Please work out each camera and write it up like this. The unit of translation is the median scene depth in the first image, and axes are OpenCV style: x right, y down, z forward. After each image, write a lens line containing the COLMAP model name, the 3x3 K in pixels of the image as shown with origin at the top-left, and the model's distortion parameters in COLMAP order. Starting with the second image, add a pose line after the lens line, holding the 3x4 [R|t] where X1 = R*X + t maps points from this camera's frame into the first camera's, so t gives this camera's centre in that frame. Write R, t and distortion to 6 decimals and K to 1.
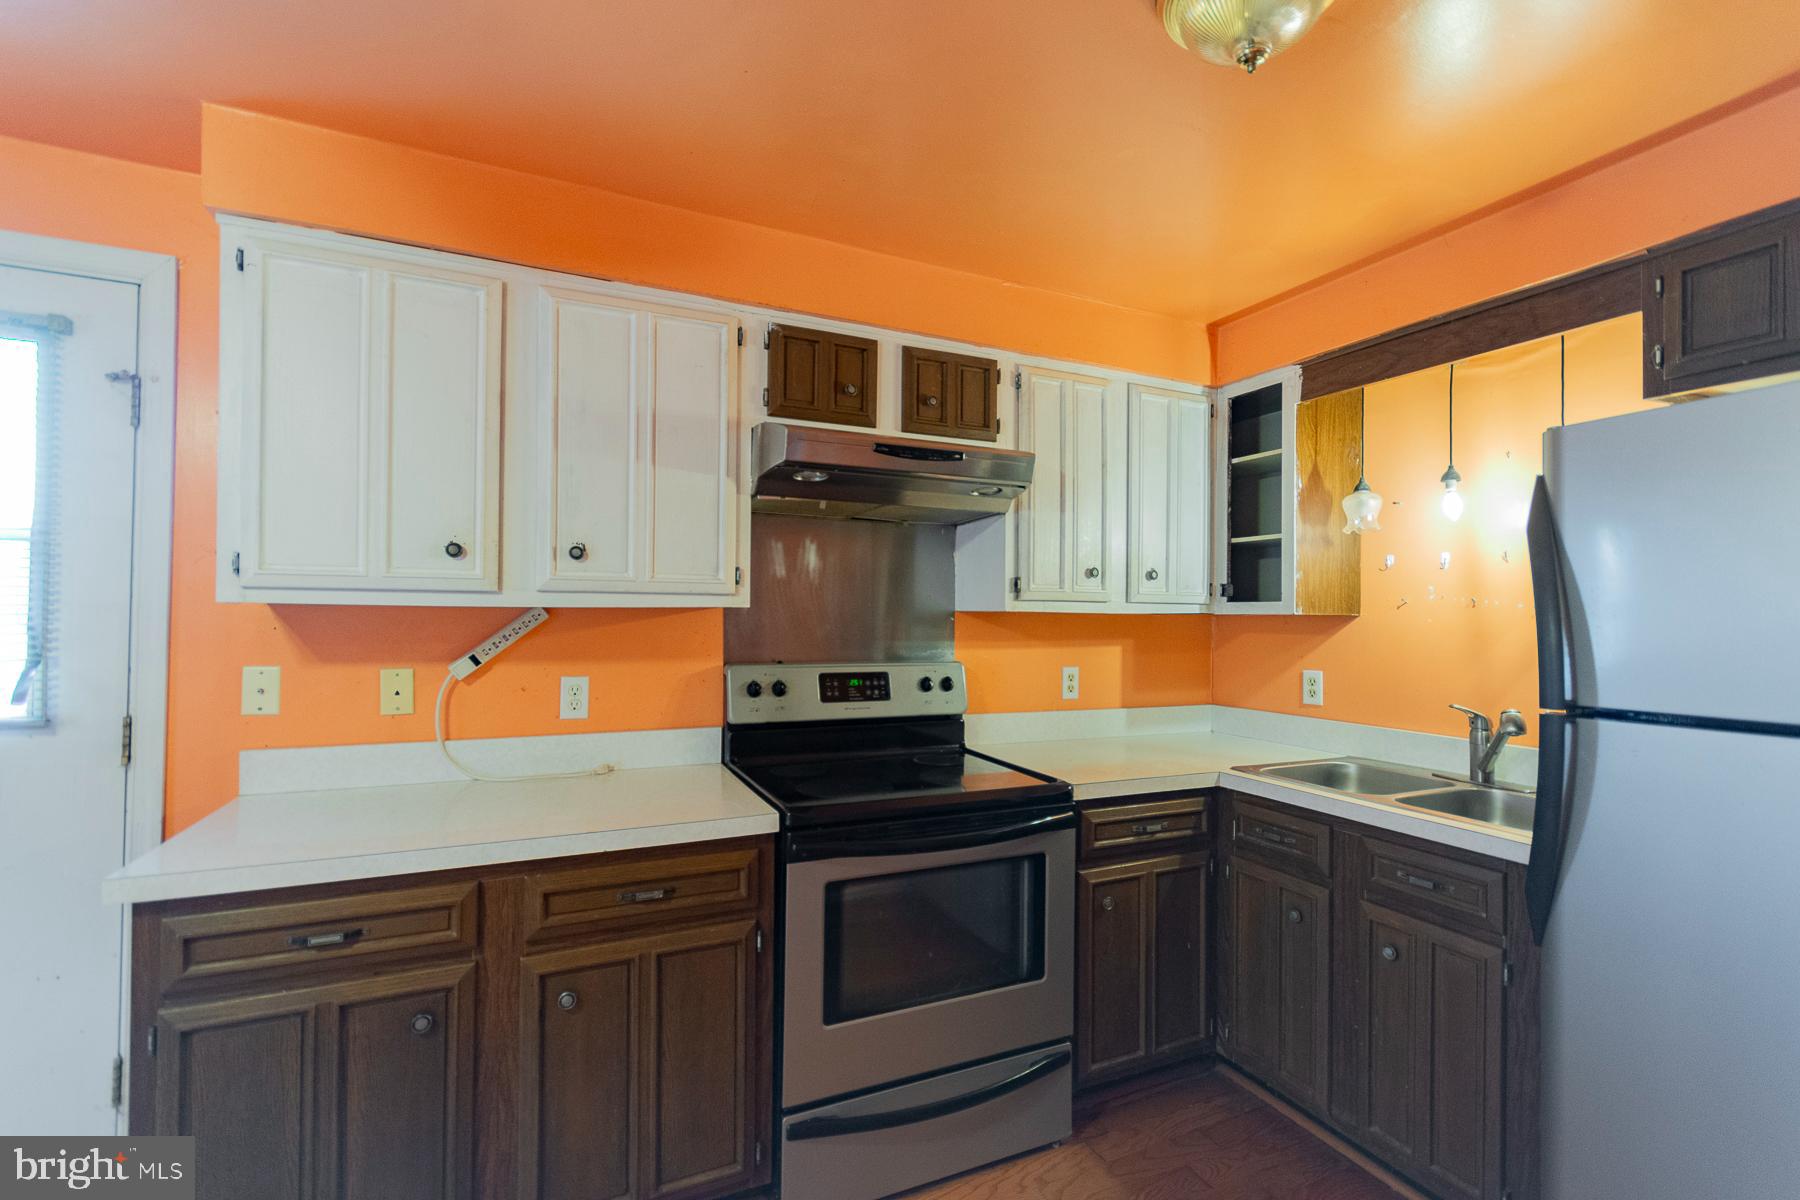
lens RADIAL K [[789.7, 0, 900.8], [0, 789.7, 602.4], [0, 0, 1]] dist [0.003211, -0.002170]
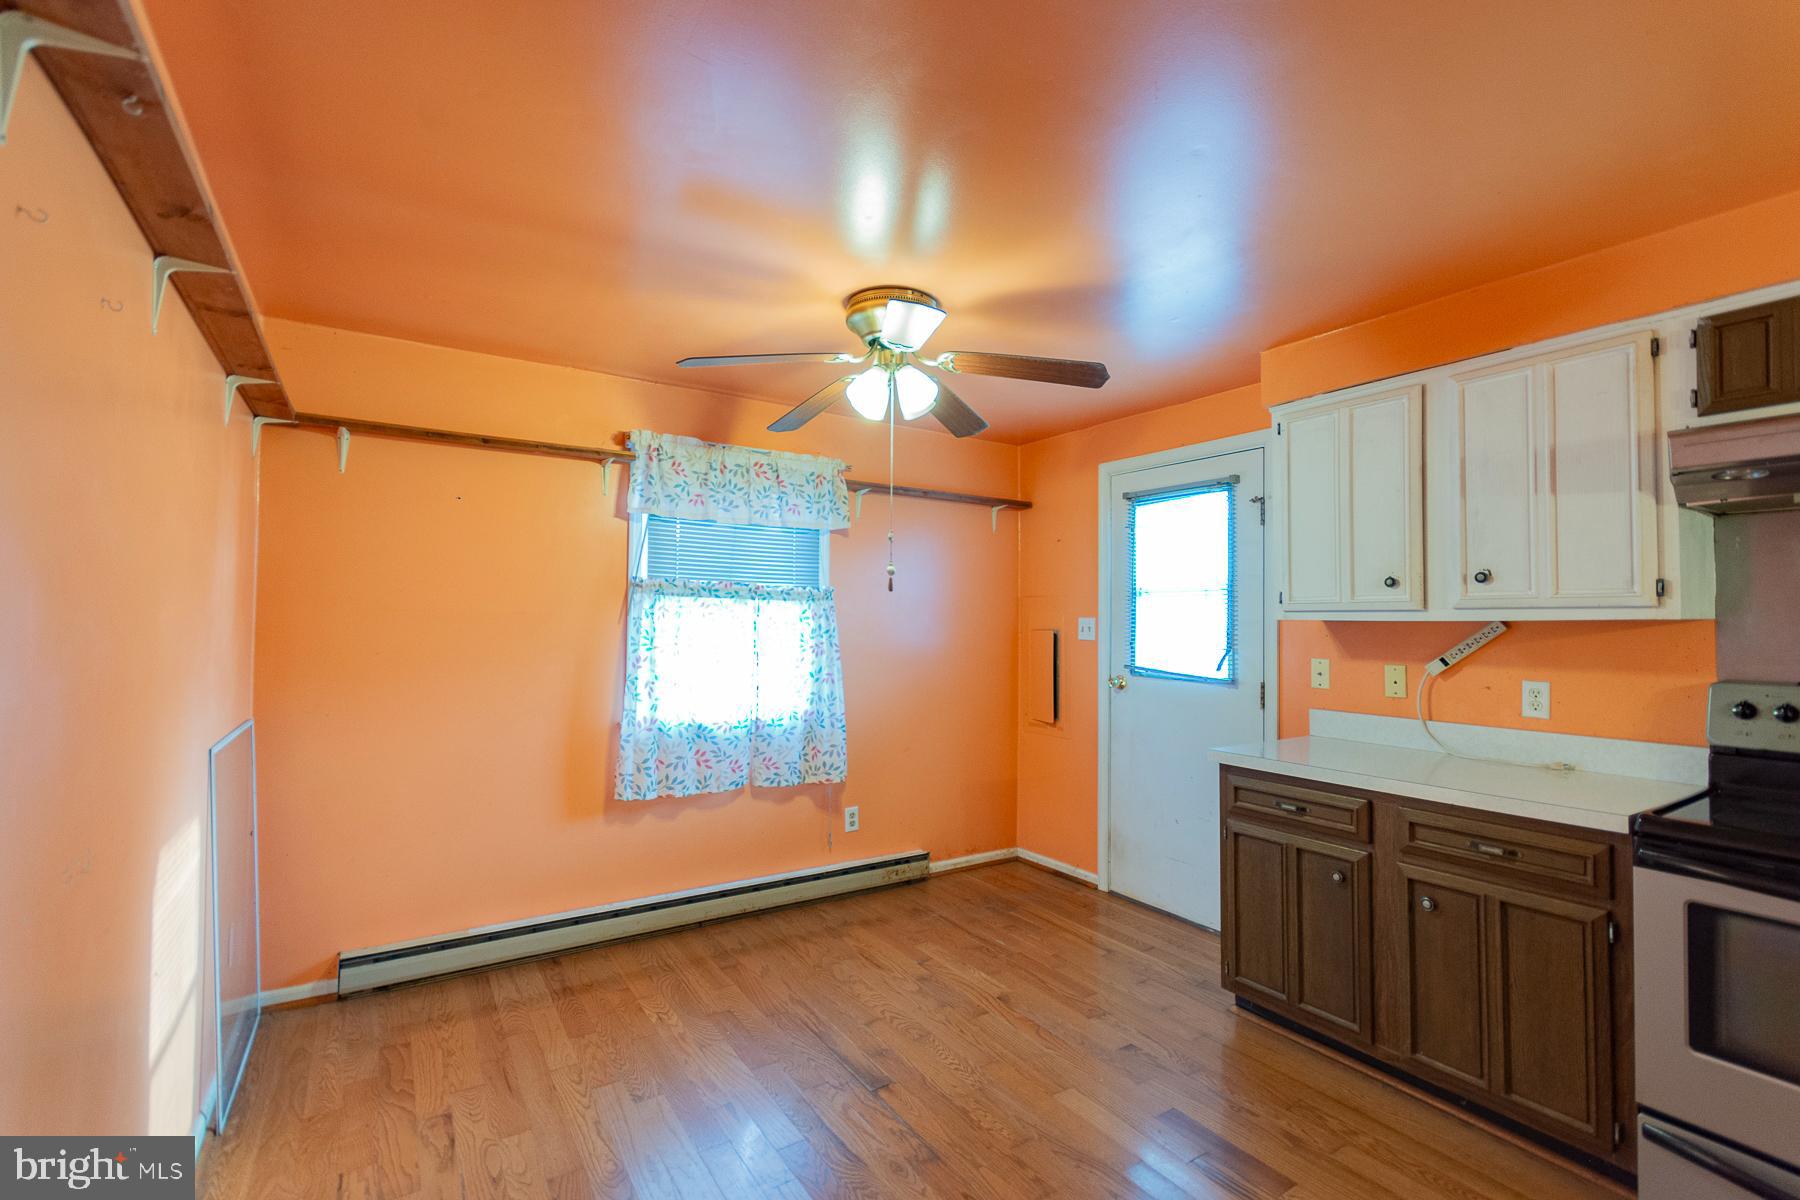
lens RADIAL K [[789.7, 0, 901.3], [0, 789.7, 607.2], [0, 0, 1]] dist [0.003211, -0.002170]
pose [[0.138163, -0.026522, -0.990054, 0.700905], [0.009871, 0.999629, -0.025401, 0.007090], [0.990360, -0.006263, 0.138373, -0.086687]]
